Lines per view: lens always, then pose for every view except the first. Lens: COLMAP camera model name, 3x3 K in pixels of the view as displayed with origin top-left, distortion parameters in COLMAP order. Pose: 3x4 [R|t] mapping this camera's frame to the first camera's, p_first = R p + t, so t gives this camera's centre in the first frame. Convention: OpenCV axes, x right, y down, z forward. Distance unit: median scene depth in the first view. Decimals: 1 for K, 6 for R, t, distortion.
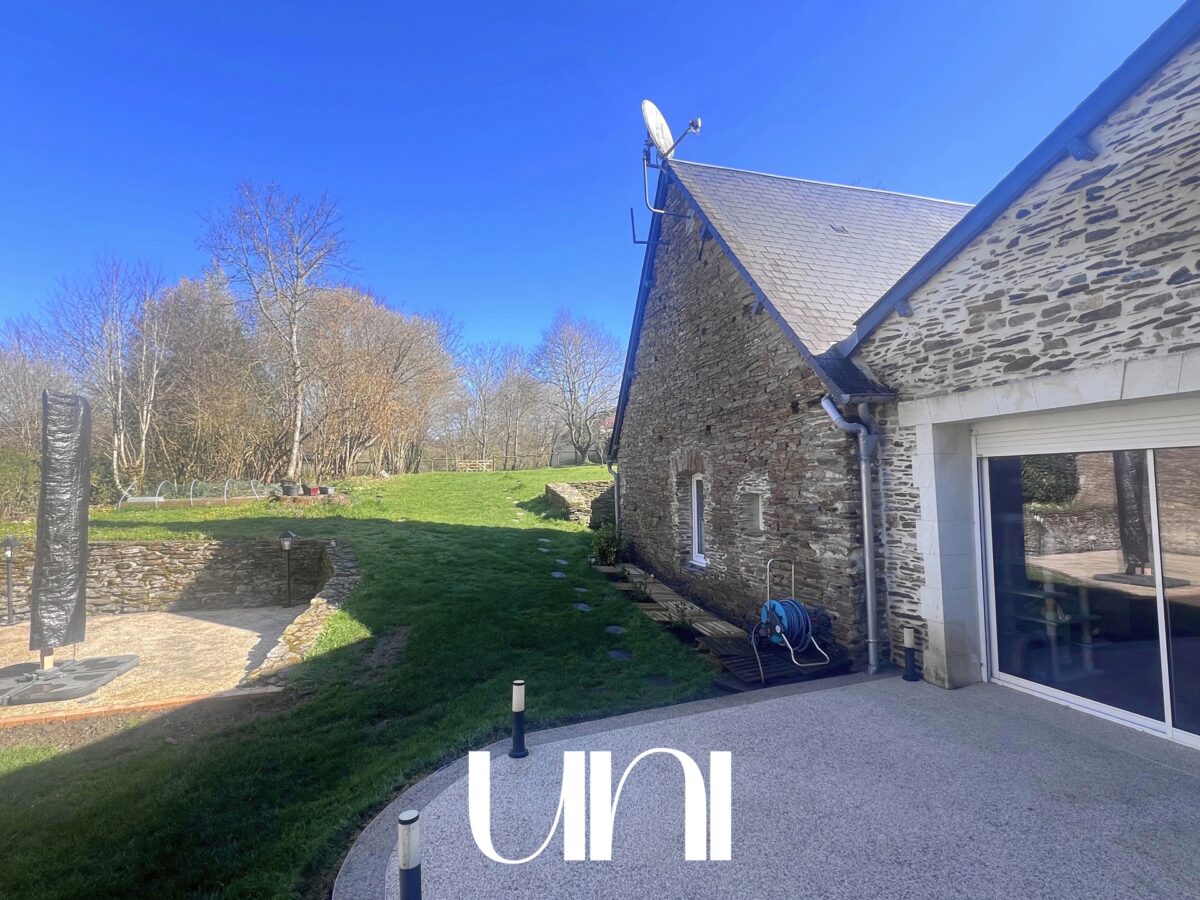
lens RADIAL K [[569.3, 0, 600.0], [0, 569.3, 450.0], [0, 0, 1]] dist [0.003211, 0.001177]
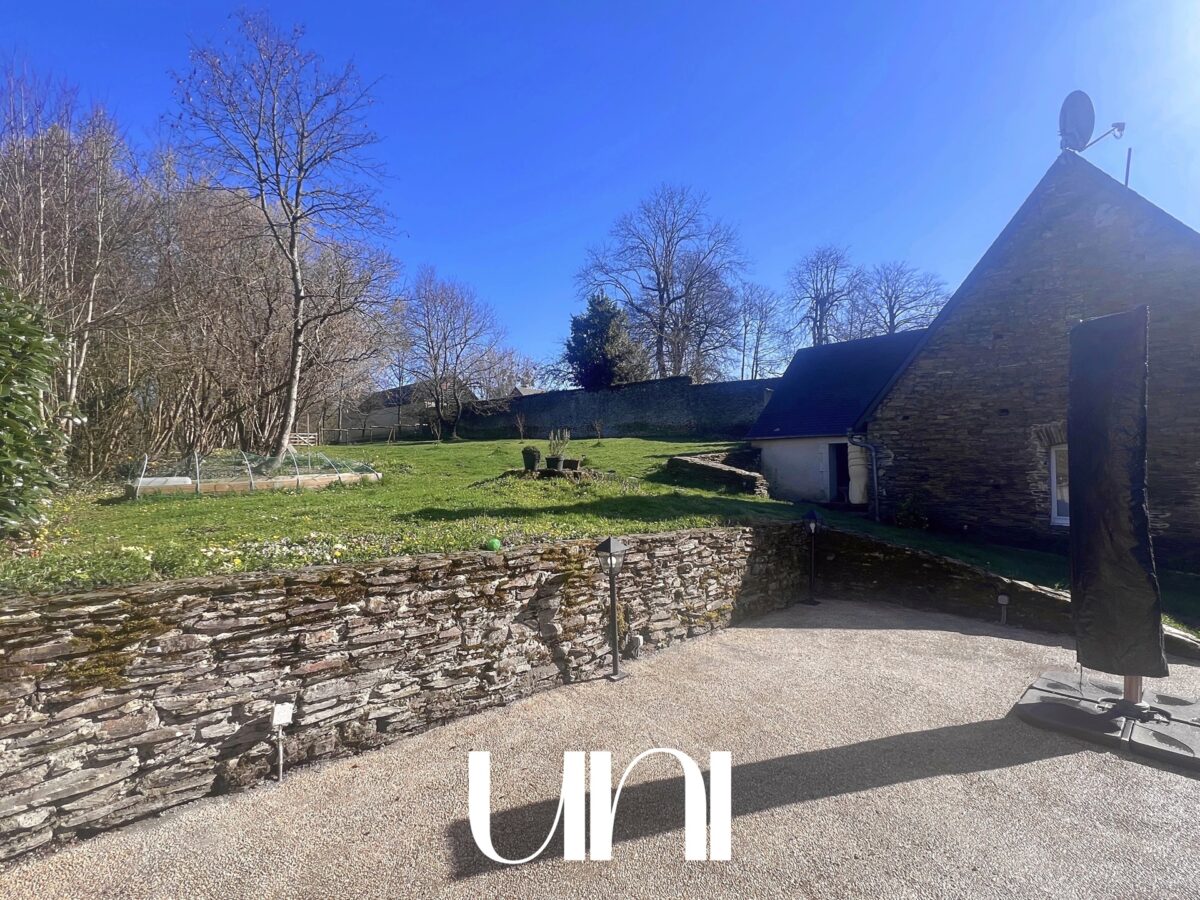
lens RADIAL K [[569.3, 0, 600.0], [0, 569.3, 450.0], [0, 0, 1]] dist [0.003211, 0.001177]
pose [[0.896419, 0.006014, 0.443167, -1.229414], [-0.022254, 0.999257, 0.031453, 0.040363], [-0.442649, -0.038057, 0.895887, 0.437034]]
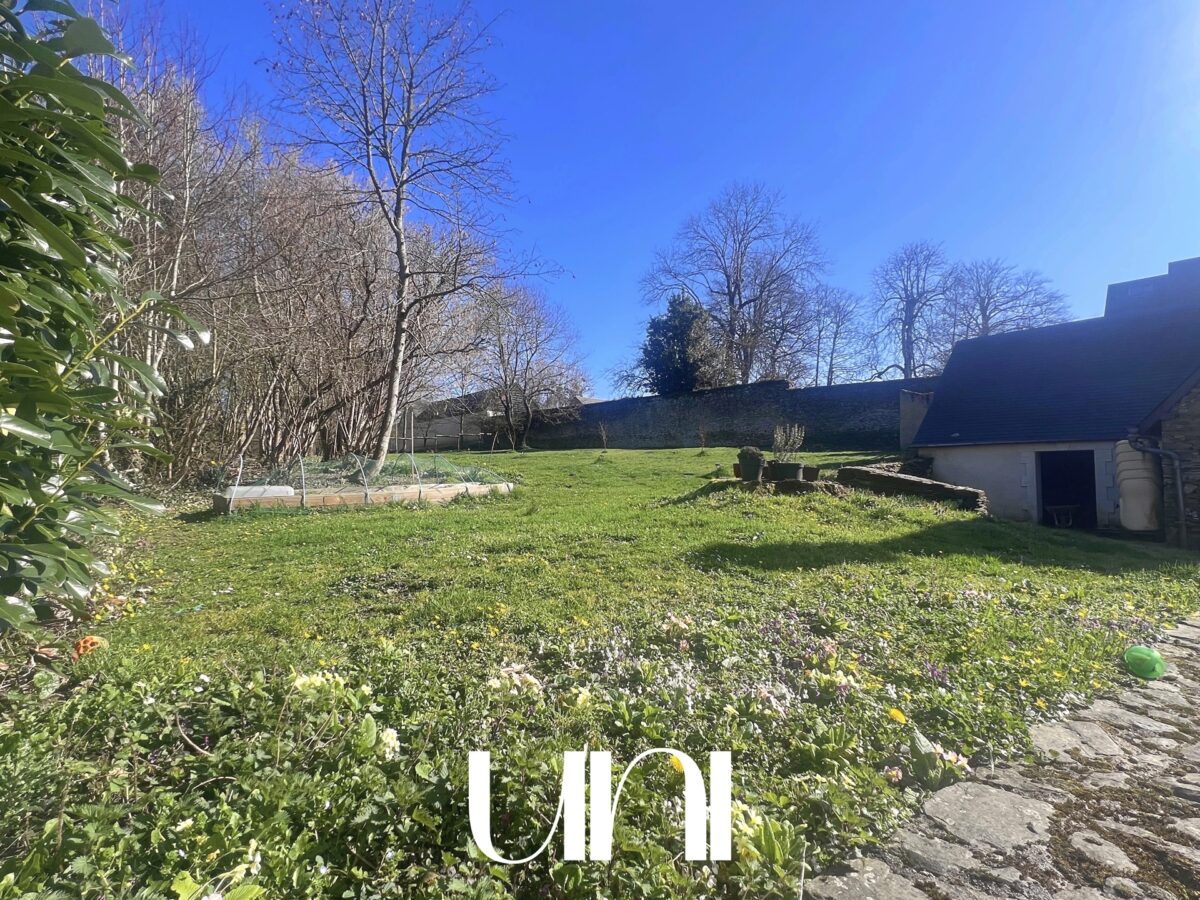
lens RADIAL K [[569.3, 0, 600.0], [0, 569.3, 450.0], [0, 0, 1]] dist [0.003211, 0.001177]
pose [[0.926131, 0.019921, 0.376675, -1.361000], [-0.025948, 0.999604, 0.010933, 0.073126], [-0.376308, -0.019900, 0.926281, 0.856766]]
